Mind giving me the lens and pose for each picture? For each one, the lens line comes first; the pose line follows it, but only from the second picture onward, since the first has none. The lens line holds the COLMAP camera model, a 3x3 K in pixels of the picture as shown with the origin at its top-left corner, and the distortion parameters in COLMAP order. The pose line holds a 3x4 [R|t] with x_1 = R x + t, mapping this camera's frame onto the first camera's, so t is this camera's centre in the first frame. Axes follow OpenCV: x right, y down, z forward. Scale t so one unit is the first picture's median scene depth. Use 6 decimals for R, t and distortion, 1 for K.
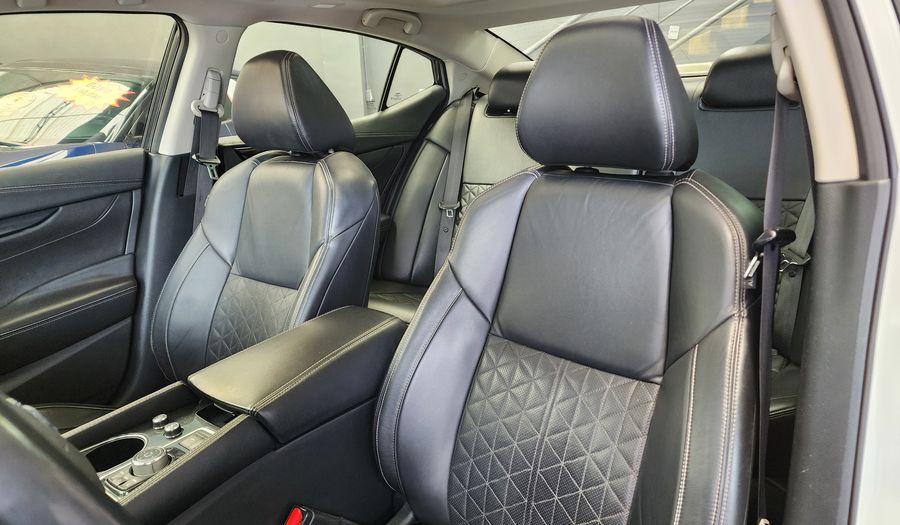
lens RADIAL K [[613.4, 0, 441.1], [0, 613.4, 259.7], [0, 0, 1]] dist [0.025329, -0.000553]
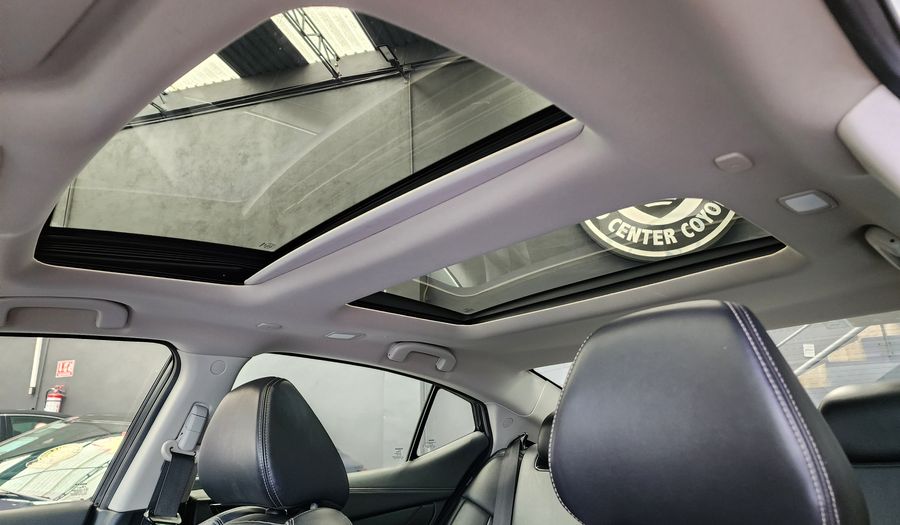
lens RADIAL K [[621.8, 0, 449.9], [0, 621.8, 253.7], [0, 0, 1]] dist [0.054726, -0.078142]
pose [[0.996788, -0.013490, -0.078945, 0.028793], [-0.031425, 0.840782, -0.540462, -0.019931], [0.073666, 0.541206, 0.837657, 0.136152]]
